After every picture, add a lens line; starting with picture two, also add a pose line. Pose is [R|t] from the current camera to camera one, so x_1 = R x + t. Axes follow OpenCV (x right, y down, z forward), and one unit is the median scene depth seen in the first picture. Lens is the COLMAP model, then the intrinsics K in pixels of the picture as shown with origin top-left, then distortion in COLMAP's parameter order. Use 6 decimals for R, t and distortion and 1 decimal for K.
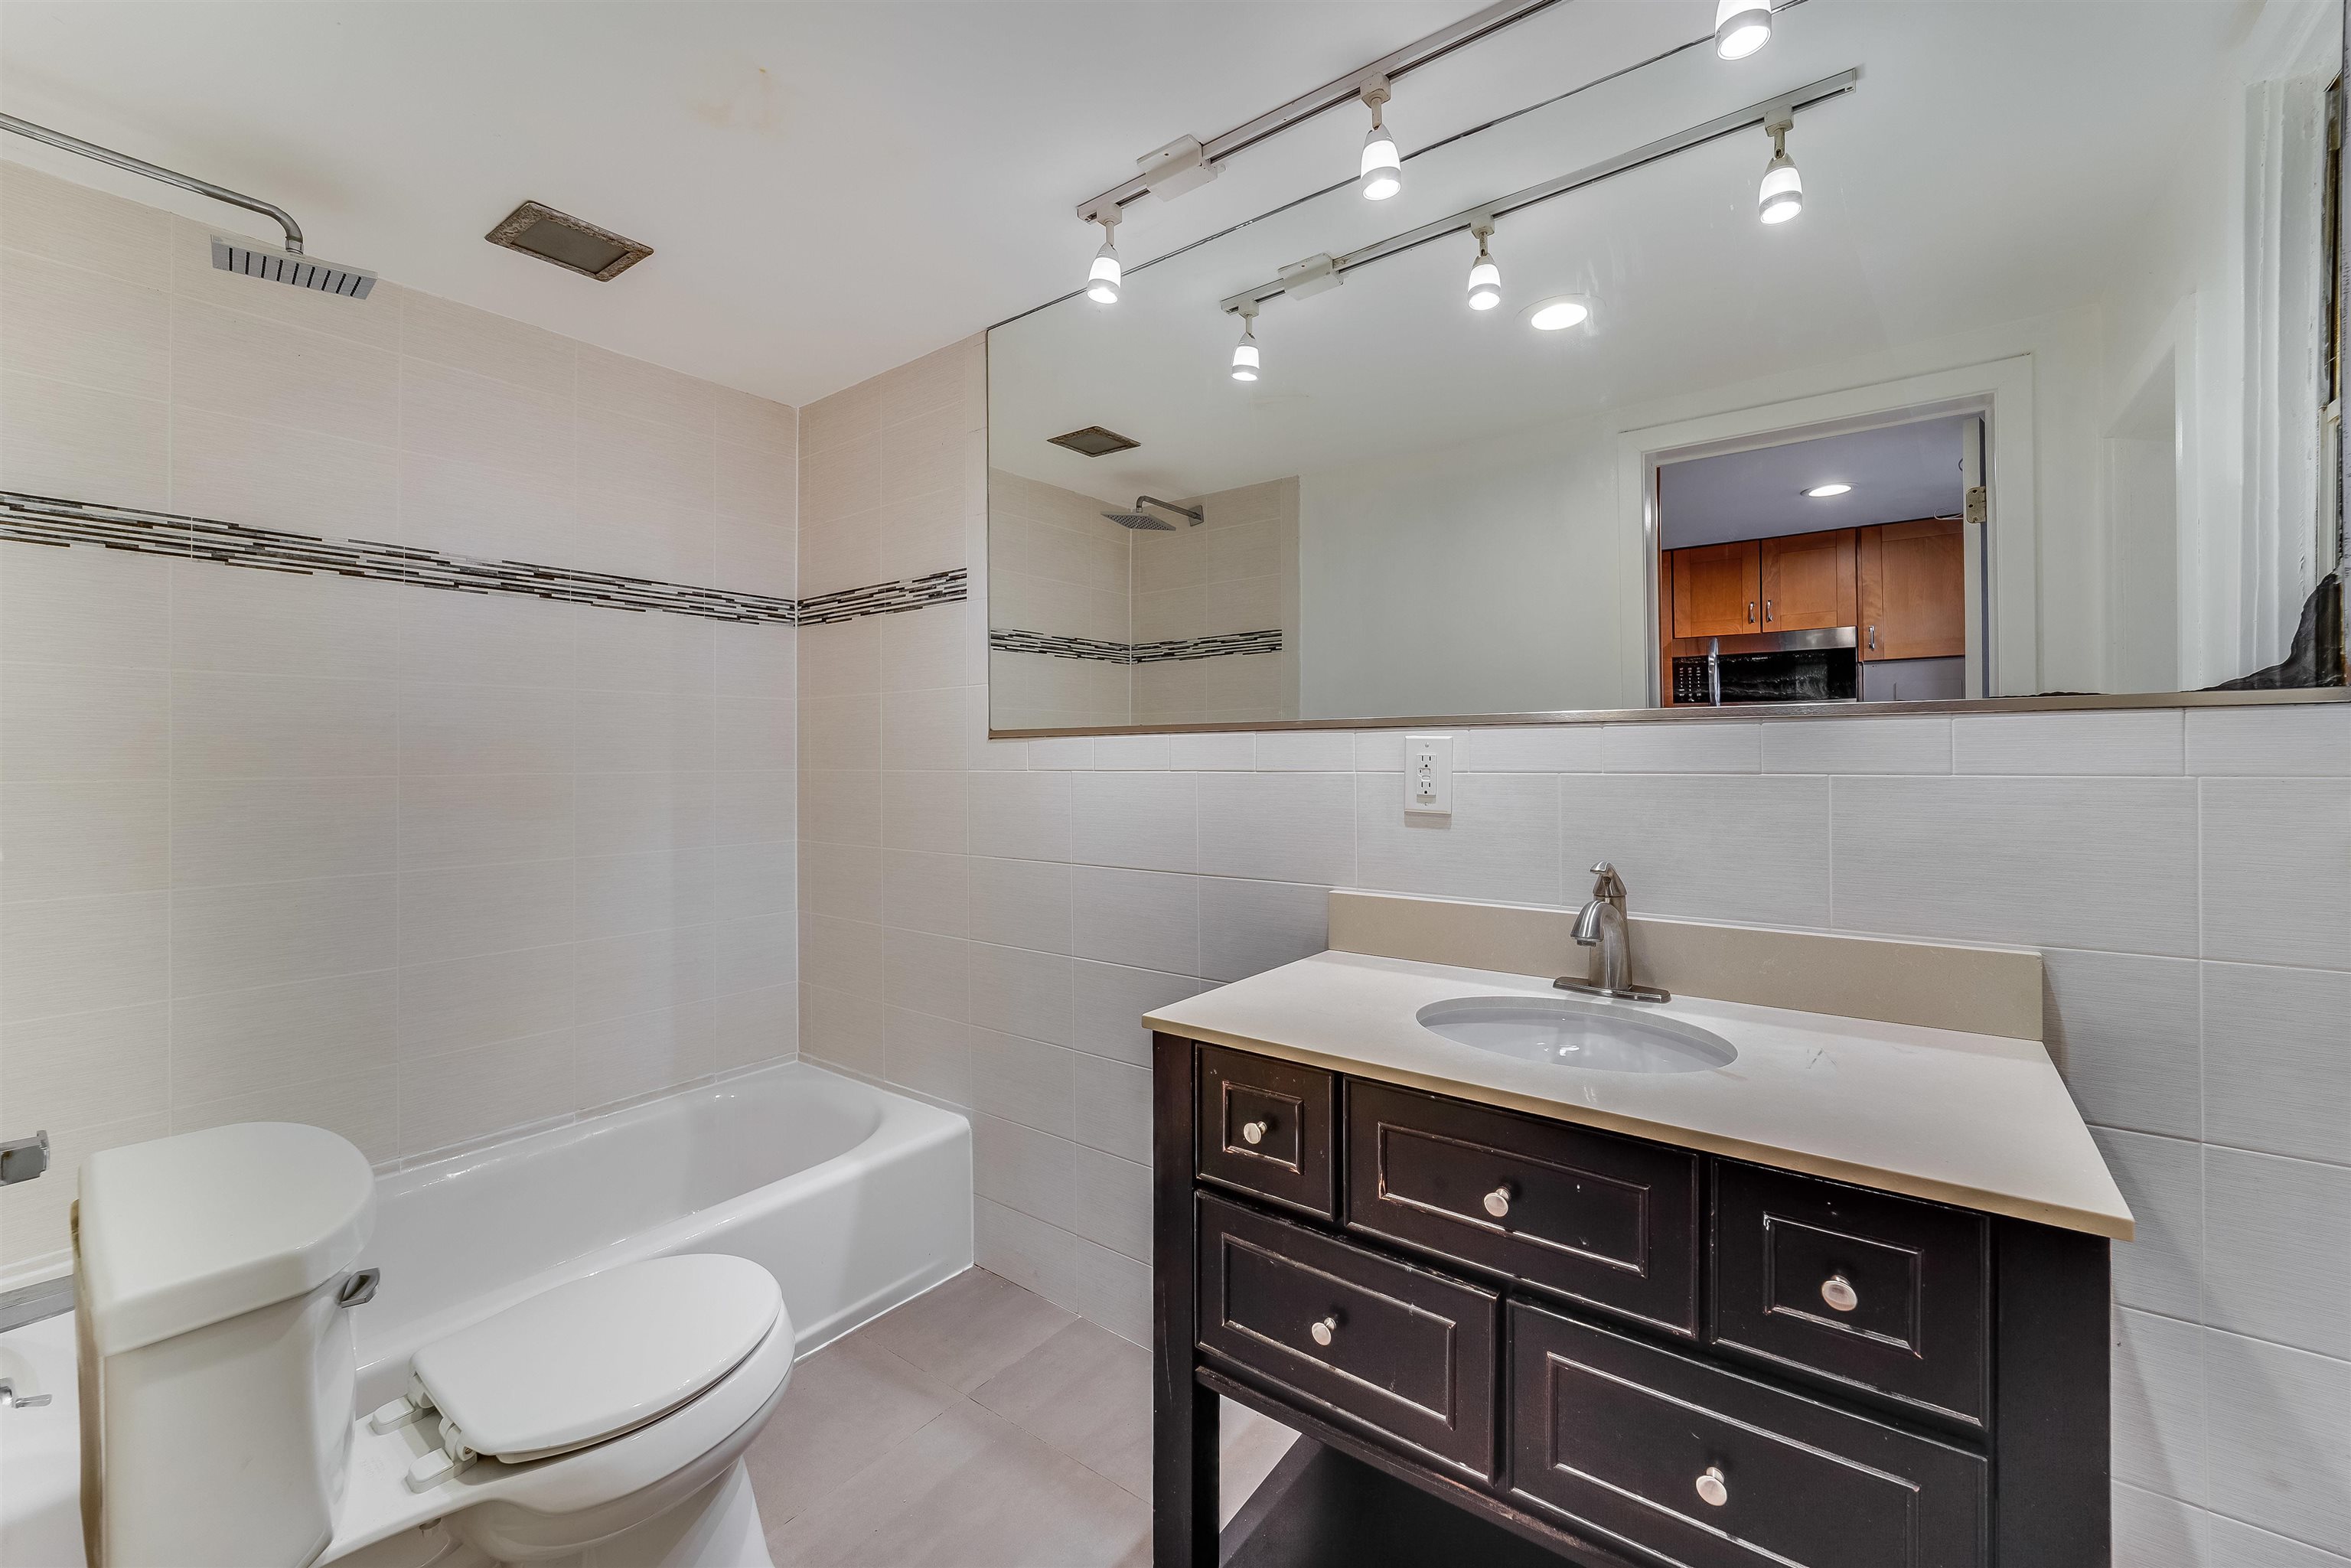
lens RADIAL K [[948.9, 0, 1168.7], [0, 948.9, 760.6], [0, 0, 1]] dist [-0.001915, -0.000028]
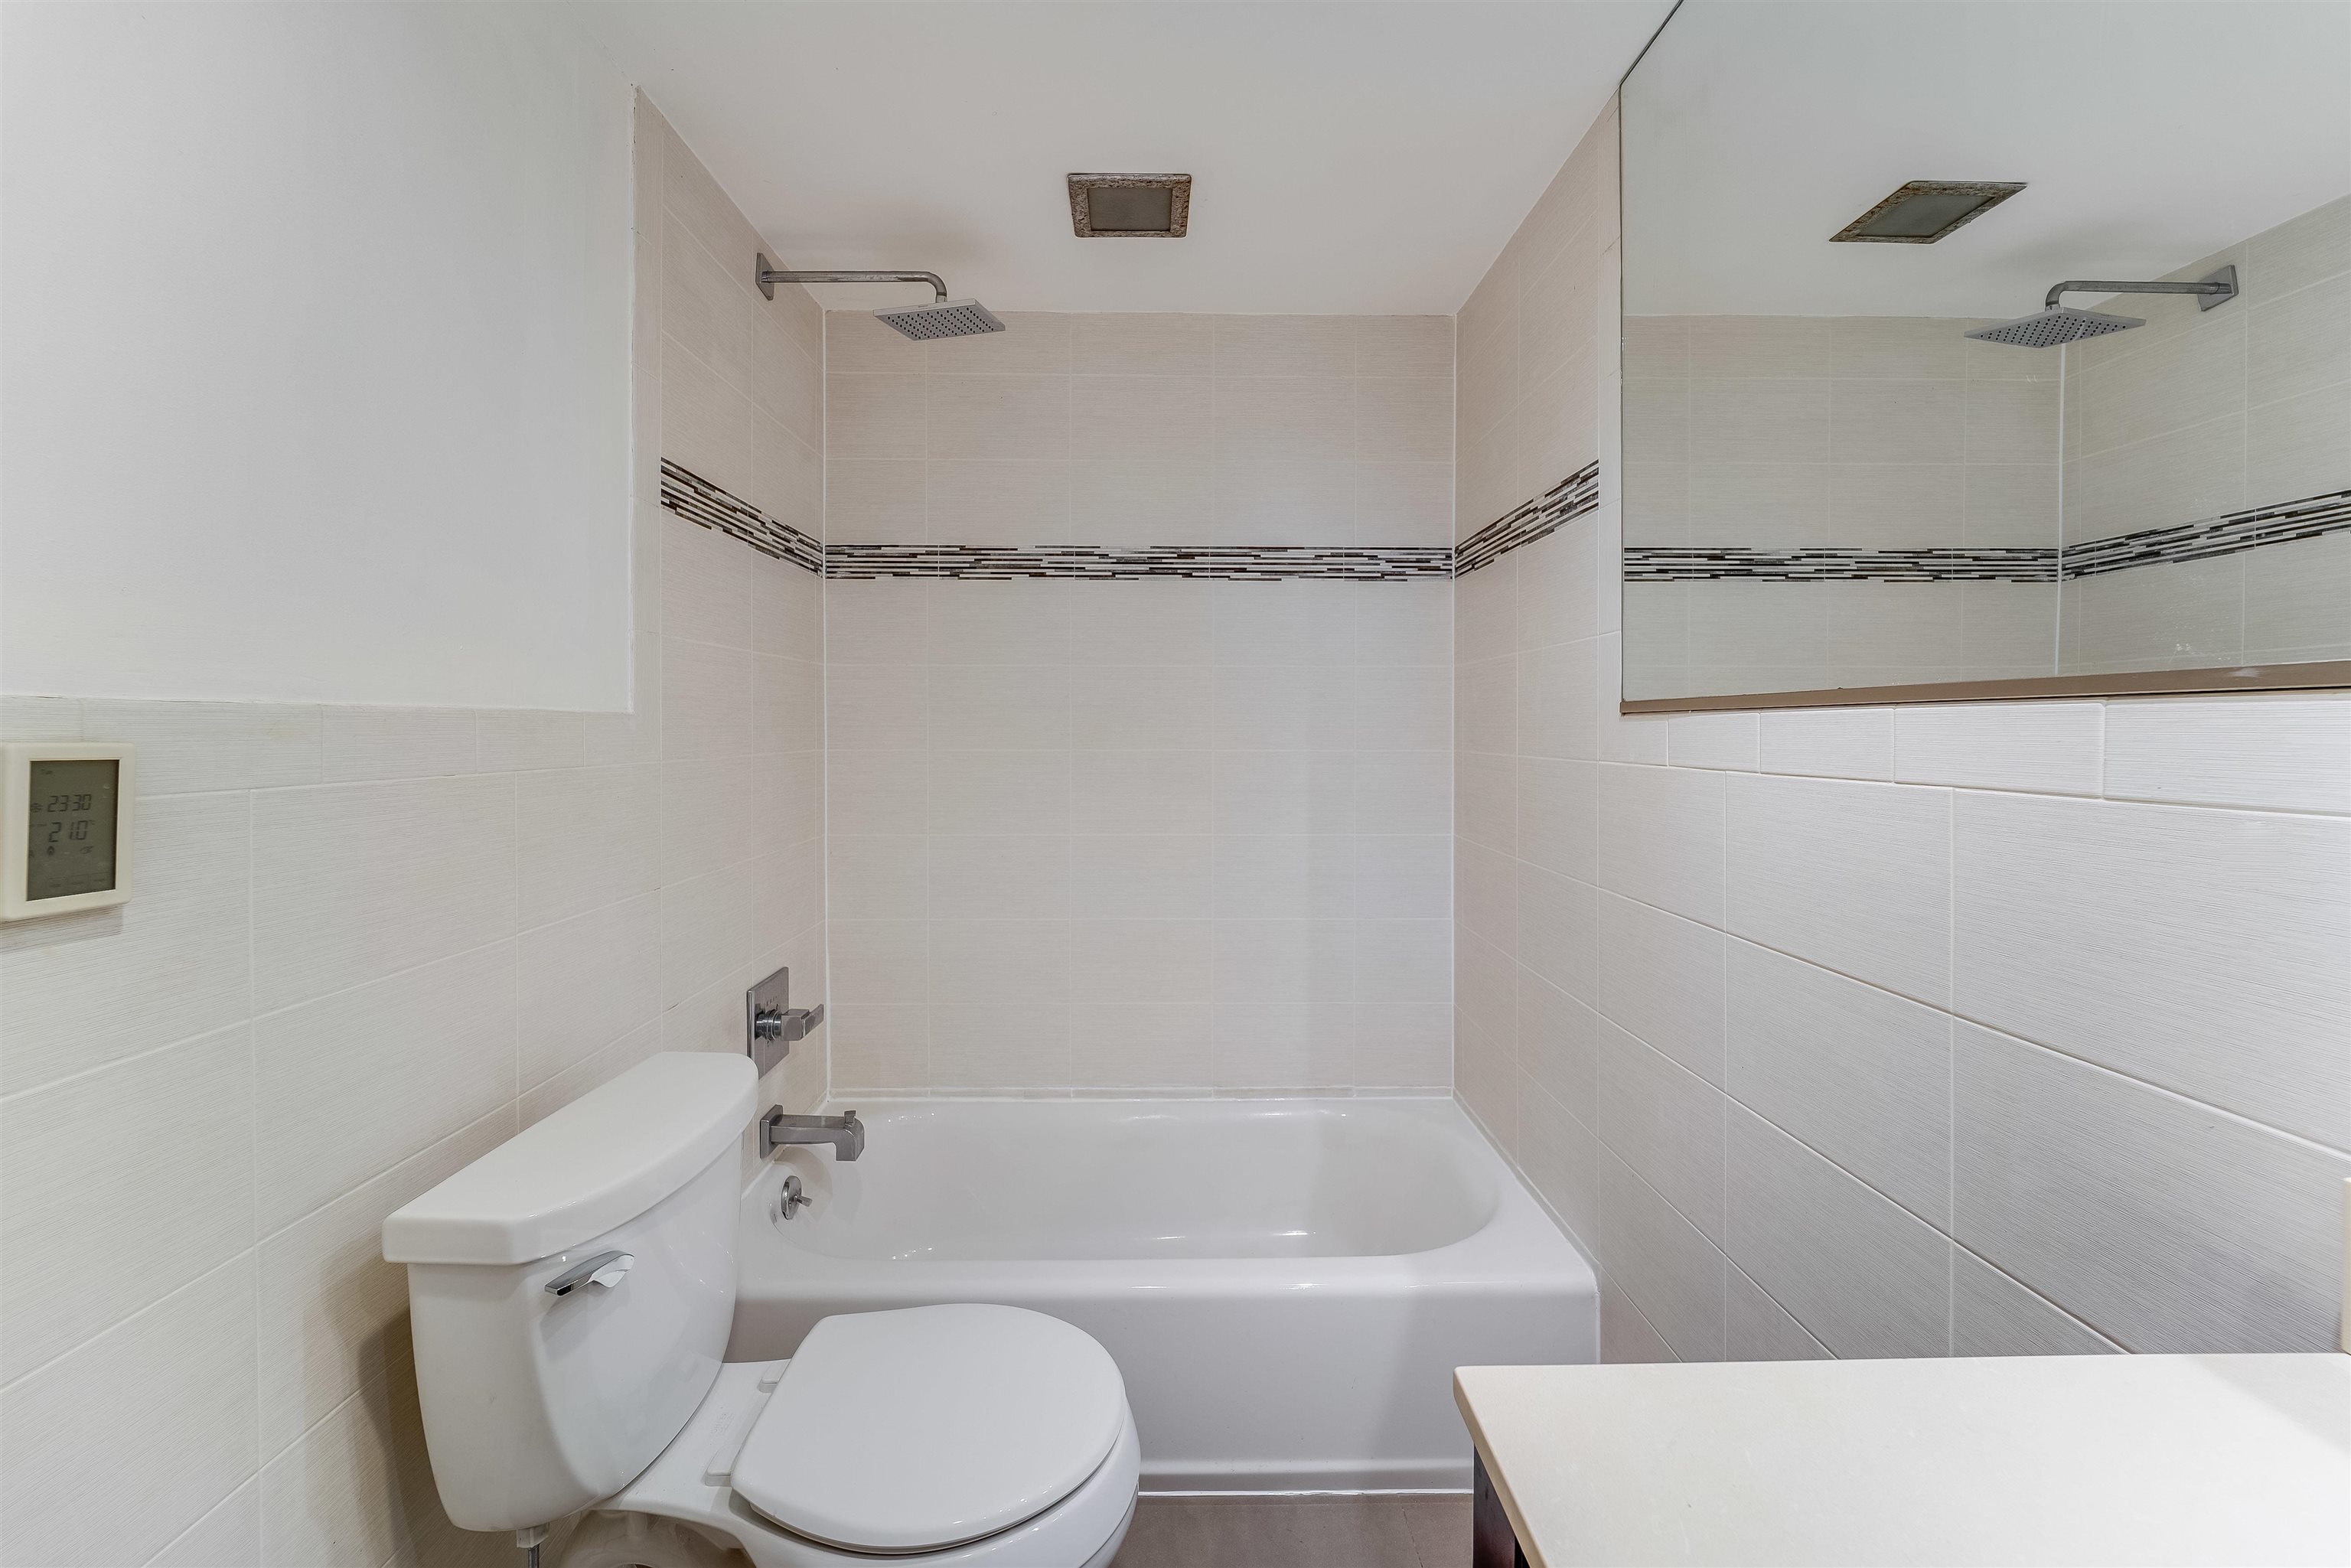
lens RADIAL K [[939.4, 0, 1179.7], [0, 939.4, 732.0], [0, 0, 1]] dist [-0.008805, 0.000792]
pose [[0.622208, 0.010416, -0.782783, 0.120867], [-0.008106, 0.999944, 0.006862, -0.011954], [0.782810, 0.002076, 0.622257, 0.344816]]
